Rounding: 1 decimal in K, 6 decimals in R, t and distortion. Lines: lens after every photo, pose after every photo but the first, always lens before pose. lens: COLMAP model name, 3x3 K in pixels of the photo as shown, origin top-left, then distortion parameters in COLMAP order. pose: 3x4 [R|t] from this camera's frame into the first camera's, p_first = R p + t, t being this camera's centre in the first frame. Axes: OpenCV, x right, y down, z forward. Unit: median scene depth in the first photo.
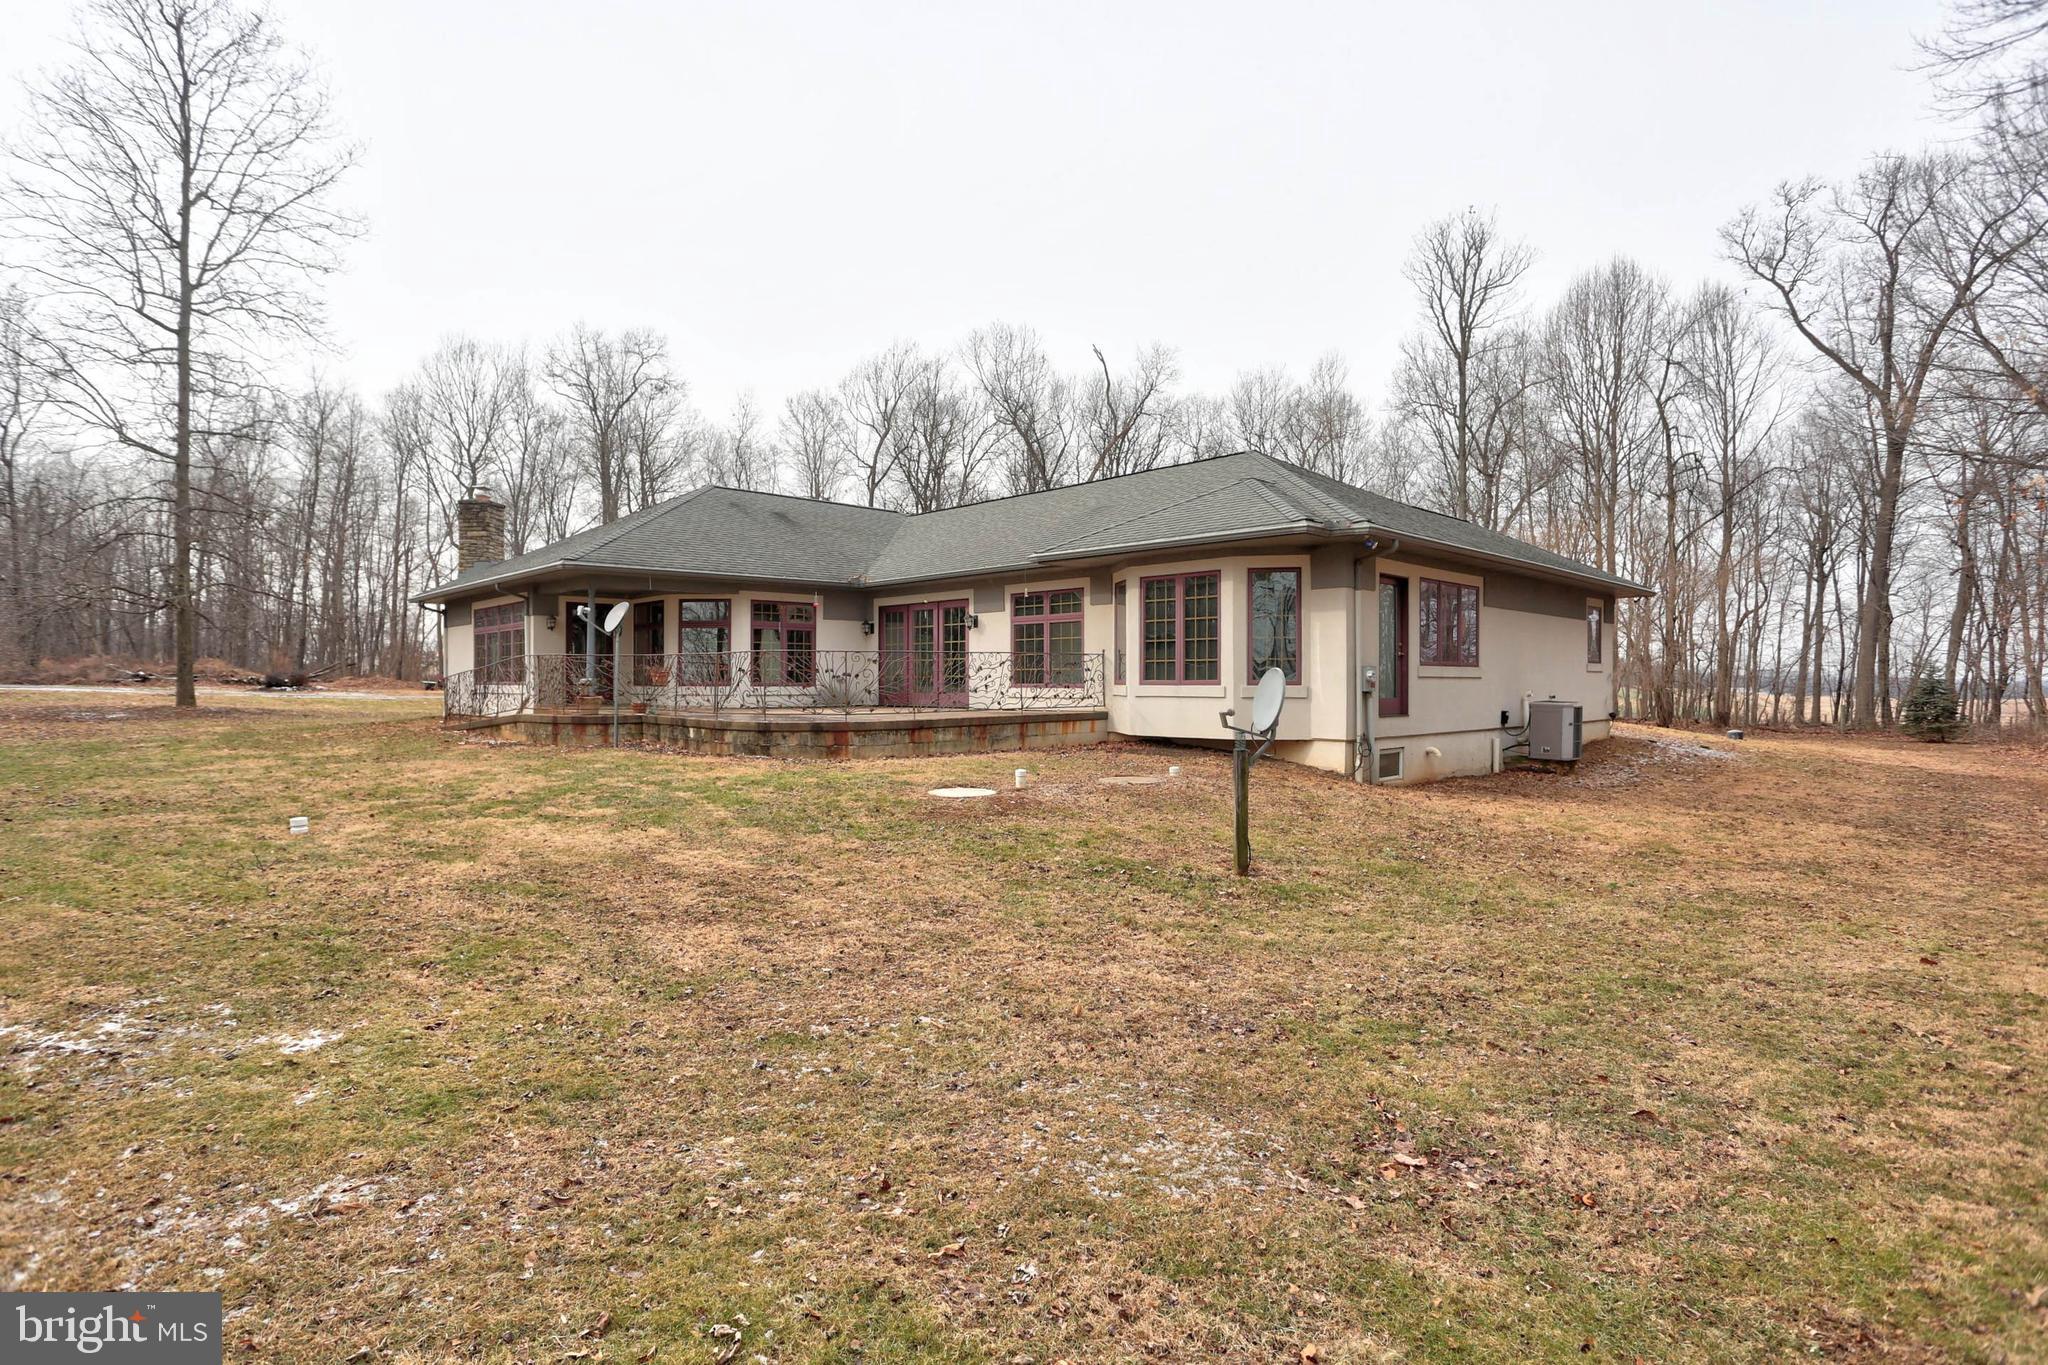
lens RADIAL K [[1014.8, 0, 1029.5], [0, 1014.8, 688.9], [0, 0, 1]] dist [-0.048896, 0.019310]
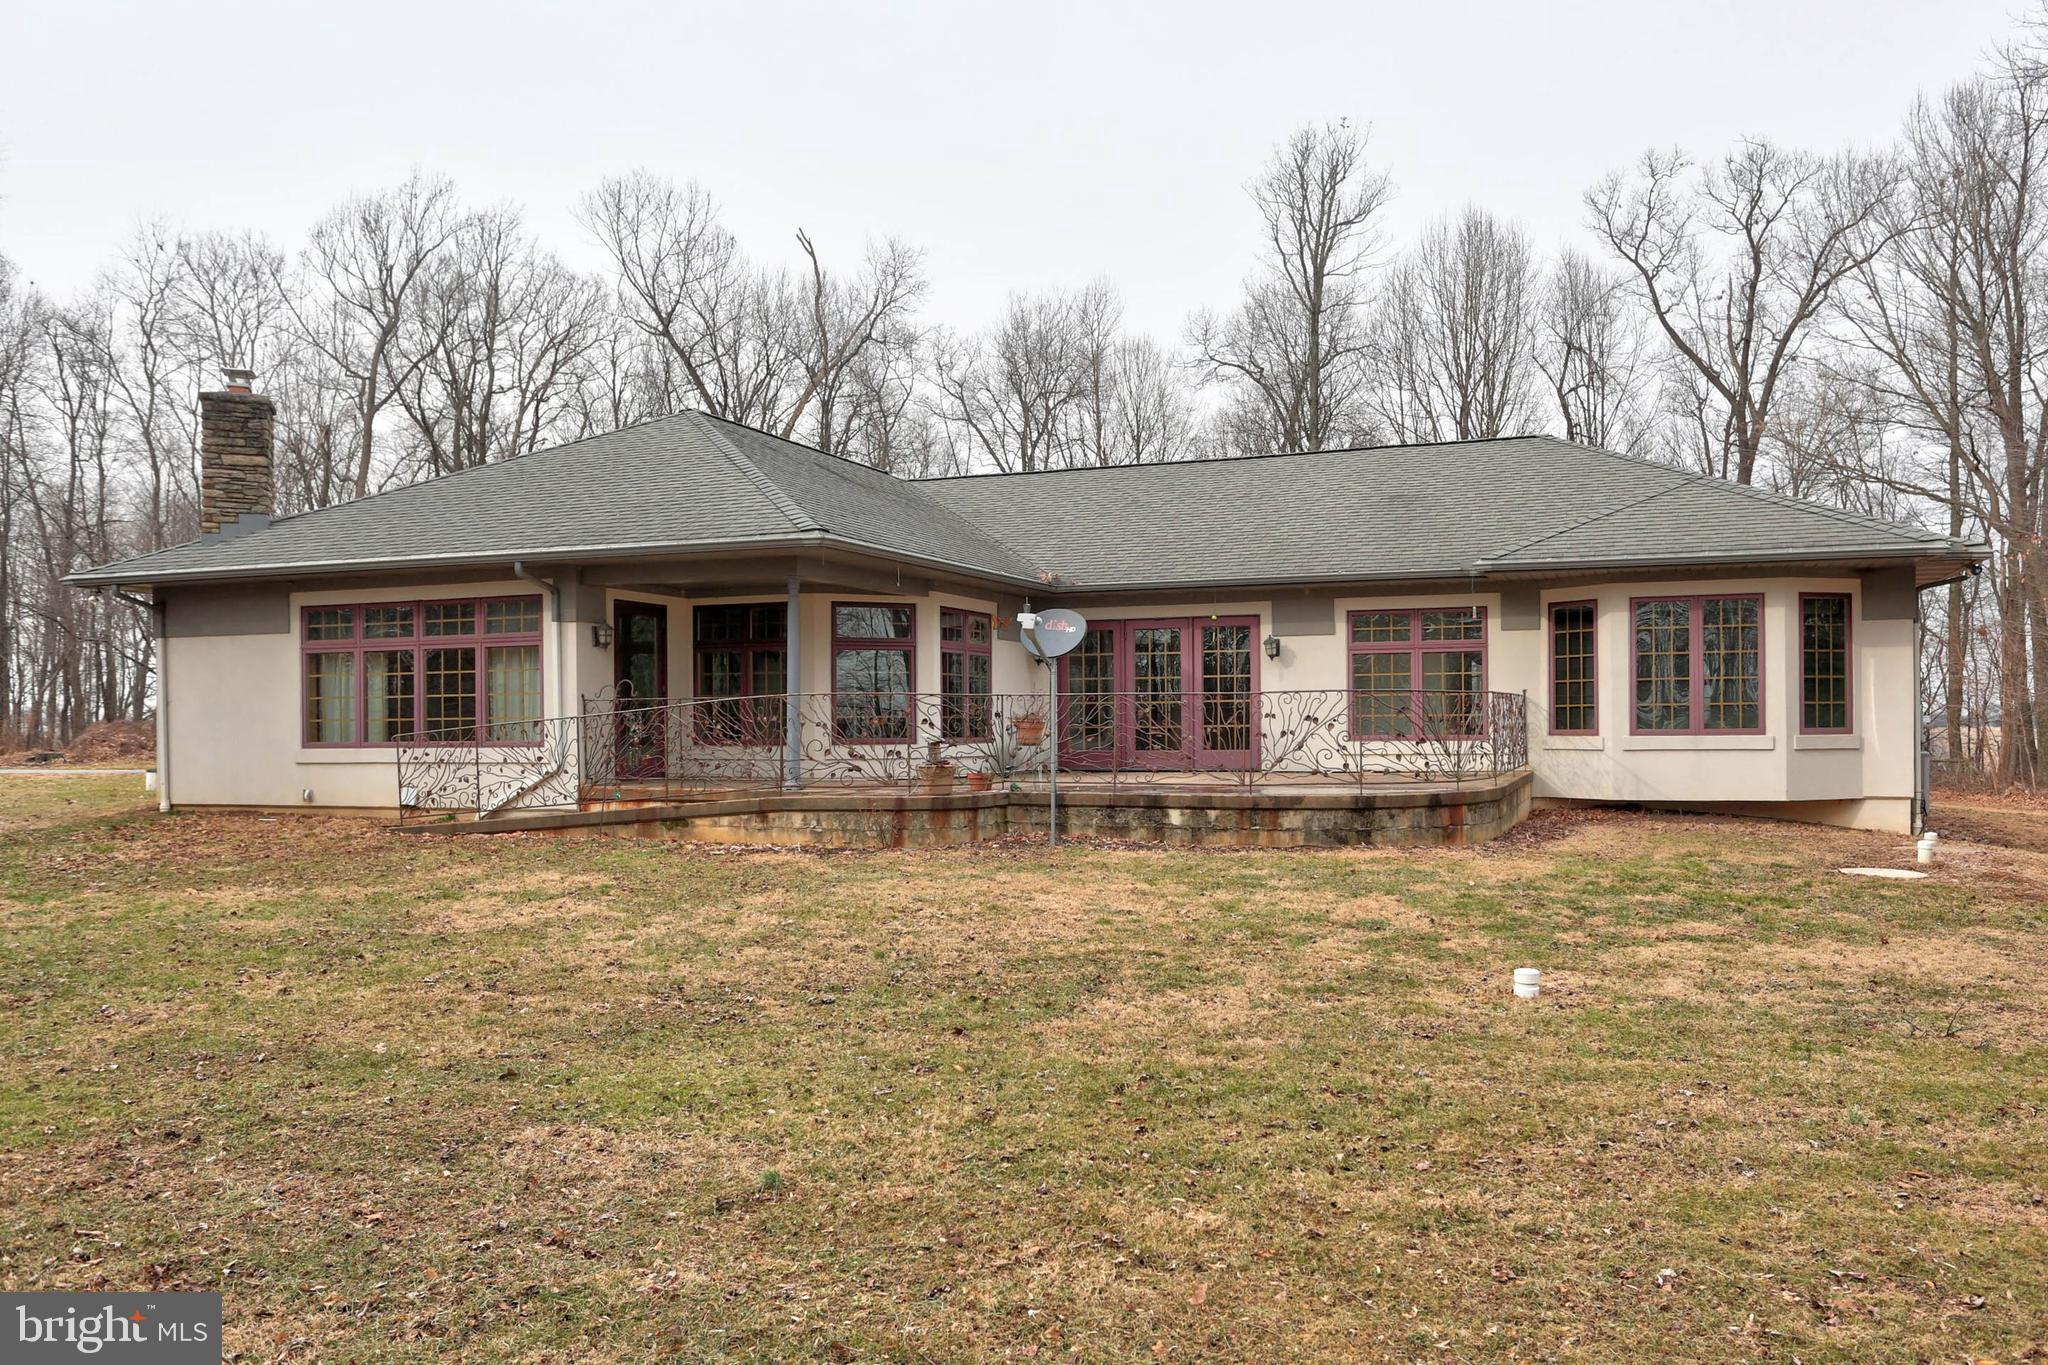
lens RADIAL K [[1537.6, 0, 1024.2], [0, 1537.6, 684.6], [0, 0, 1]] dist [-0.027696, 0.002240]
pose [[0.898535, 0.006236, 0.438857, -0.666556], [0.012511, 0.999129, -0.039811, -0.002011], [-0.438723, 0.041262, 0.897674, 0.131910]]
